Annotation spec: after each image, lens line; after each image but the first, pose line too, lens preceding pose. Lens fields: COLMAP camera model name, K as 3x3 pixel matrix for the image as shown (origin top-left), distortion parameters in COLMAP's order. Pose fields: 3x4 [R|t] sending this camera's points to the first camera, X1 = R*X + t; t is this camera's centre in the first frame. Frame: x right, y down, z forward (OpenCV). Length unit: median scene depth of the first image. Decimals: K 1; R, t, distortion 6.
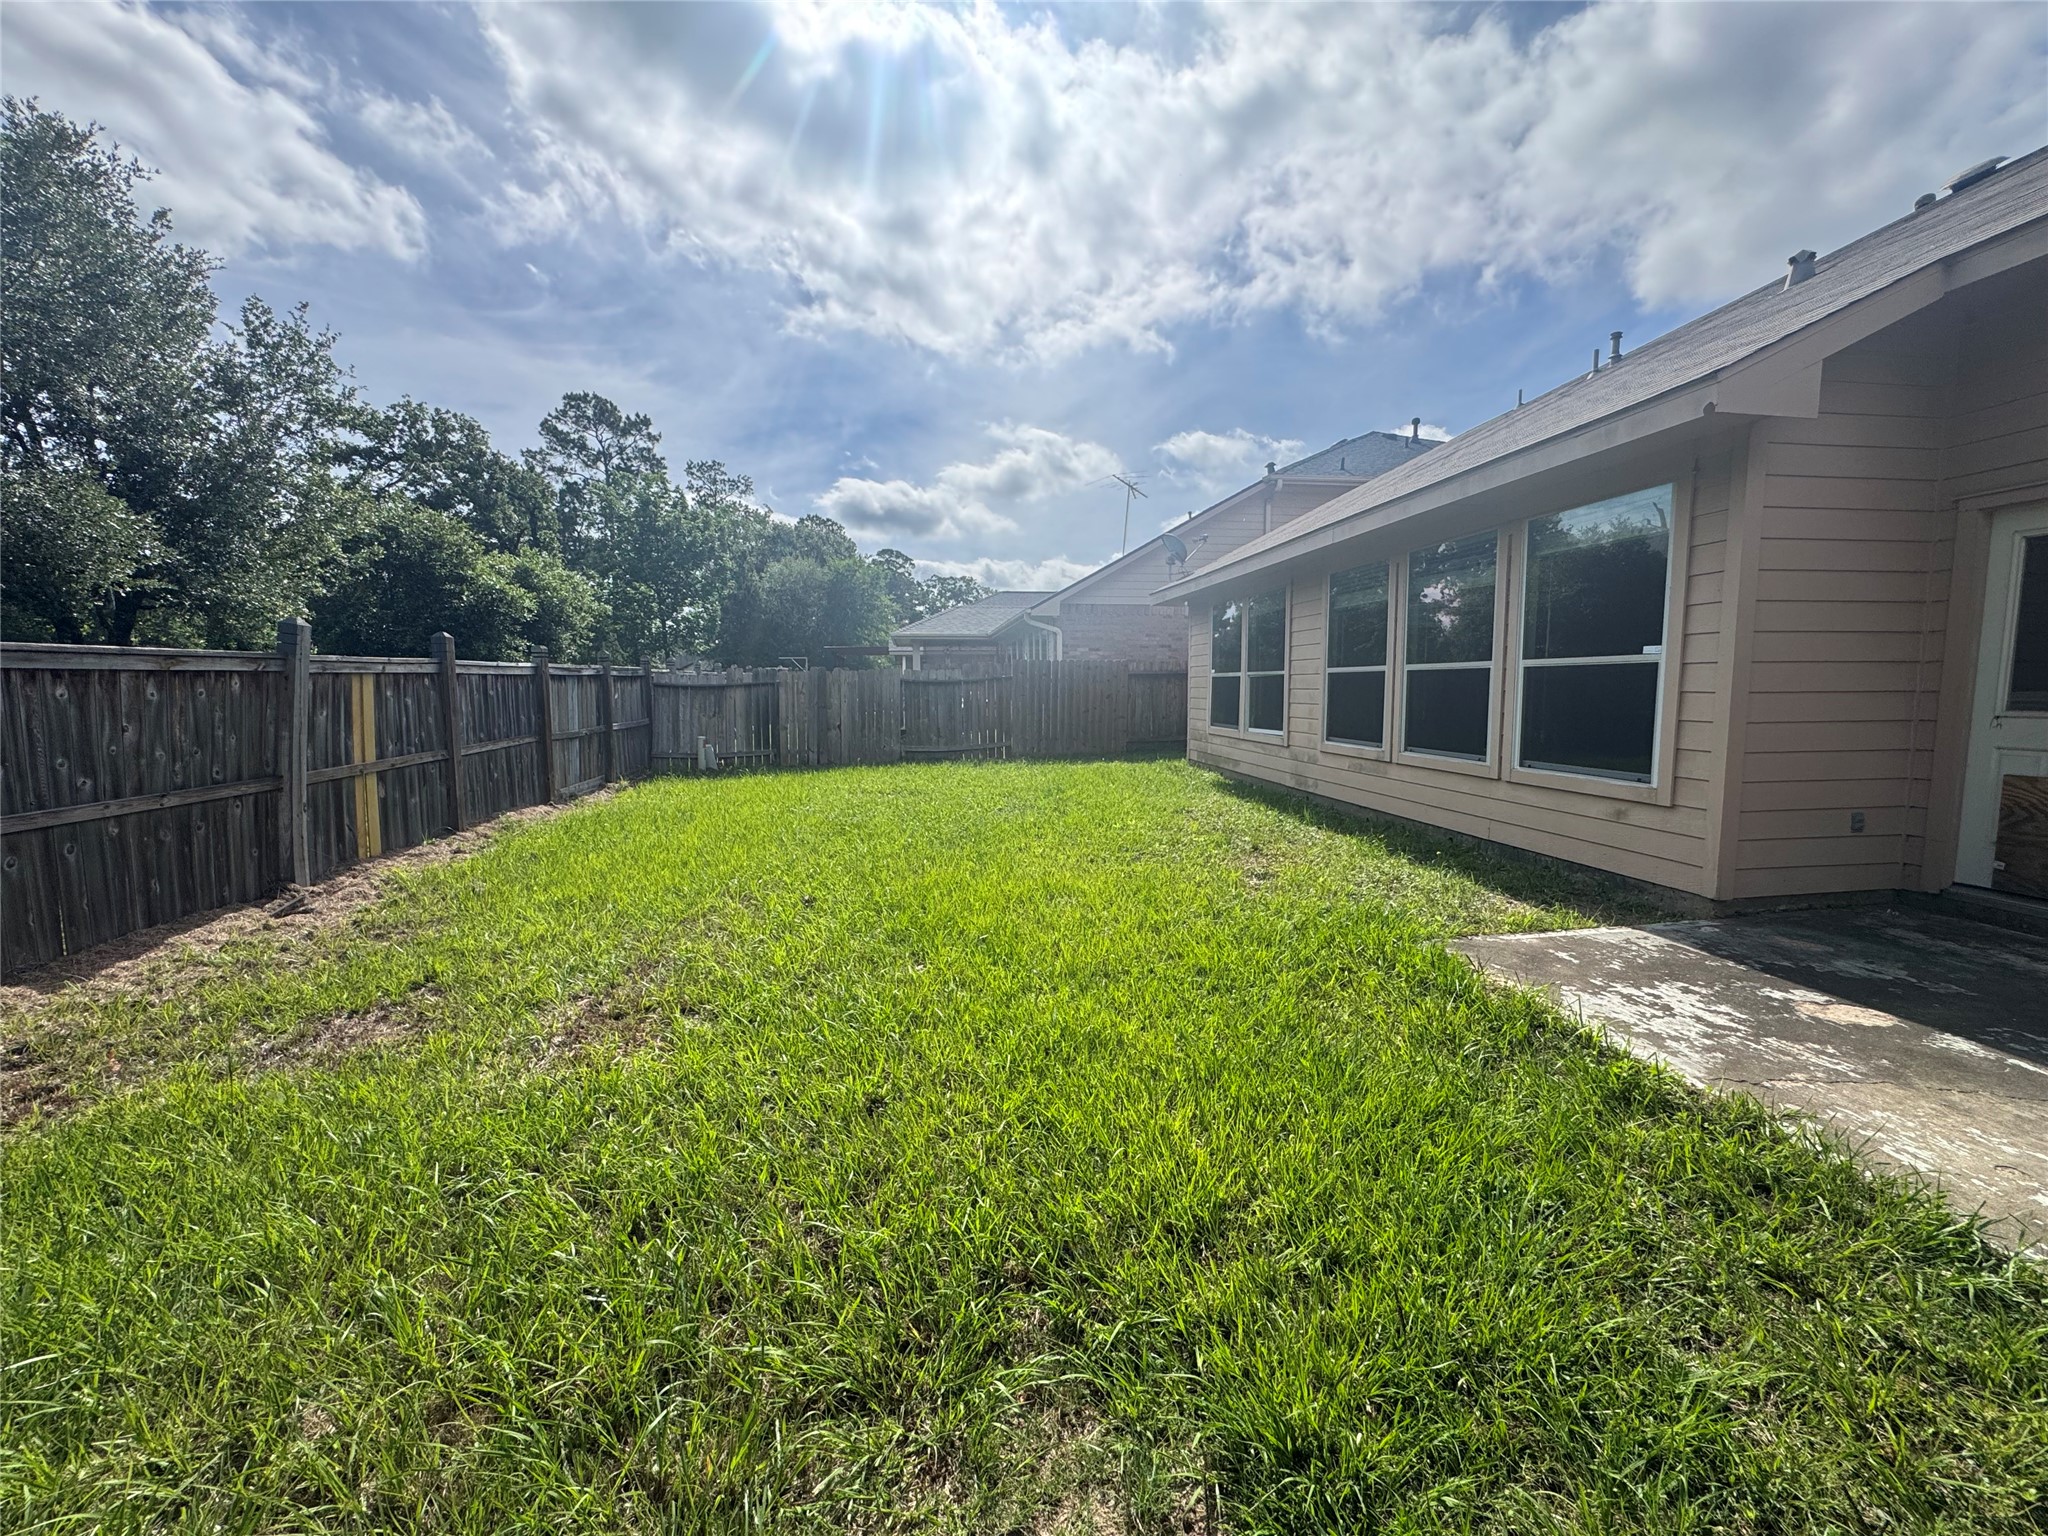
lens RADIAL K [[815.0, 0, 1026.8], [0, 815.0, 755.2], [0, 0, 1]] dist [-0.001703, 0.000016]
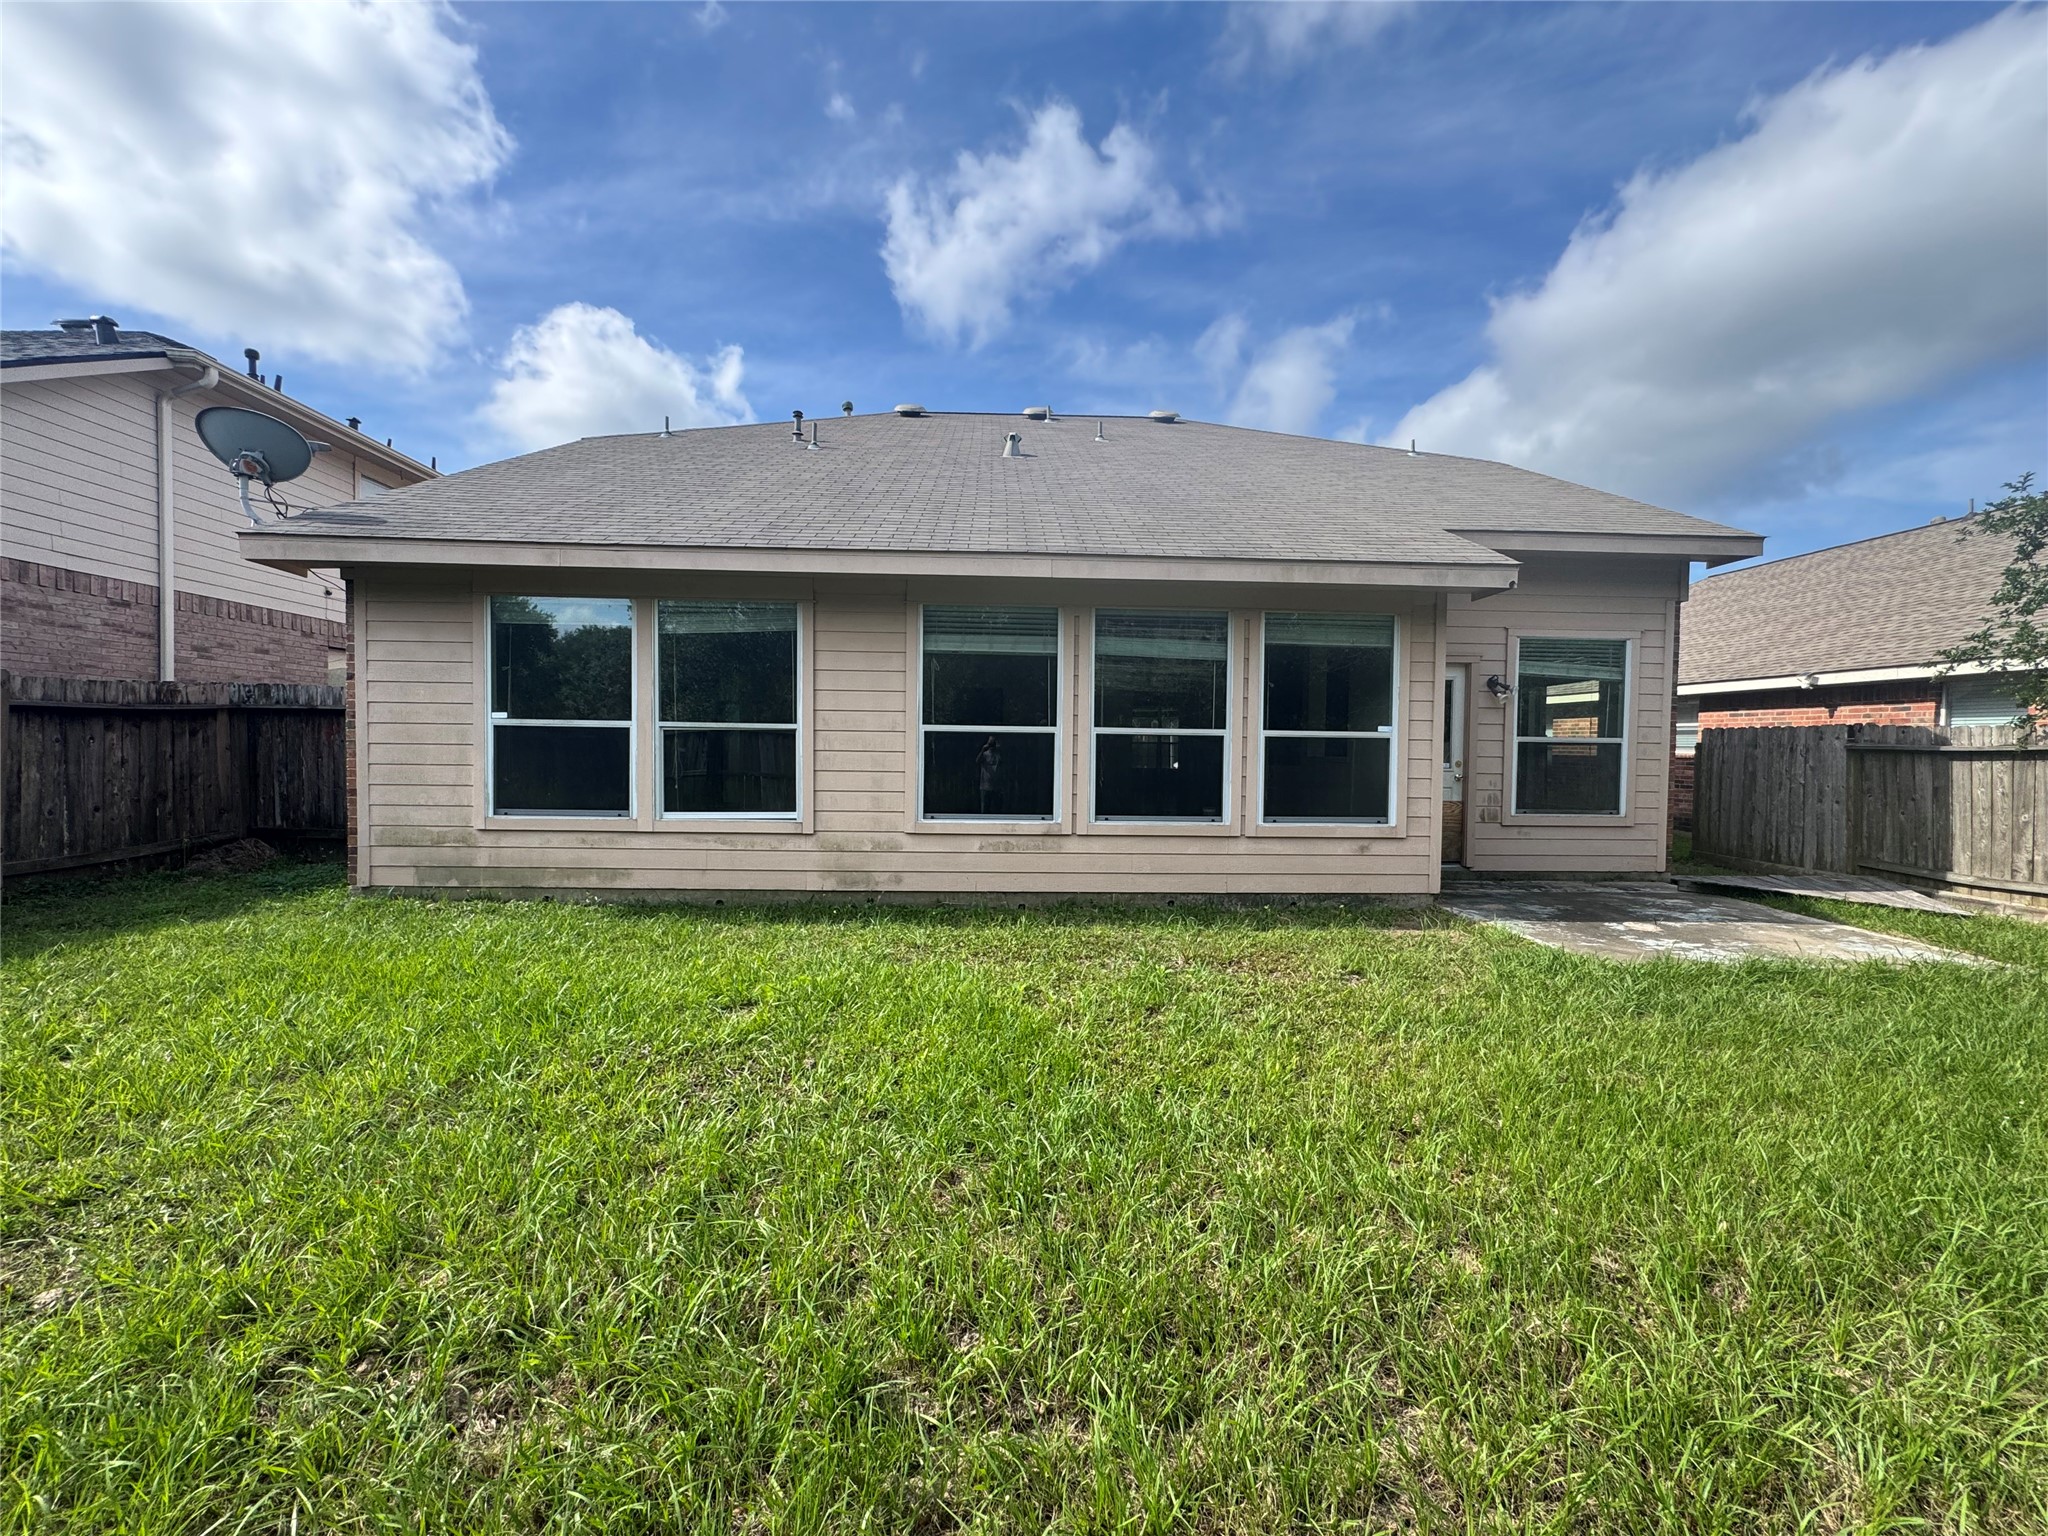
lens RADIAL K [[839.3, 0, 1027.7], [0, 839.3, 776.6], [0, 0, 1]] dist [0.016435, 0.000180]
pose [[0.082093, -0.025858, 0.996289, -0.551904], [0.070611, 0.997302, 0.020066, -0.089301], [-0.994120, 0.068702, 0.083698, 1.111728]]
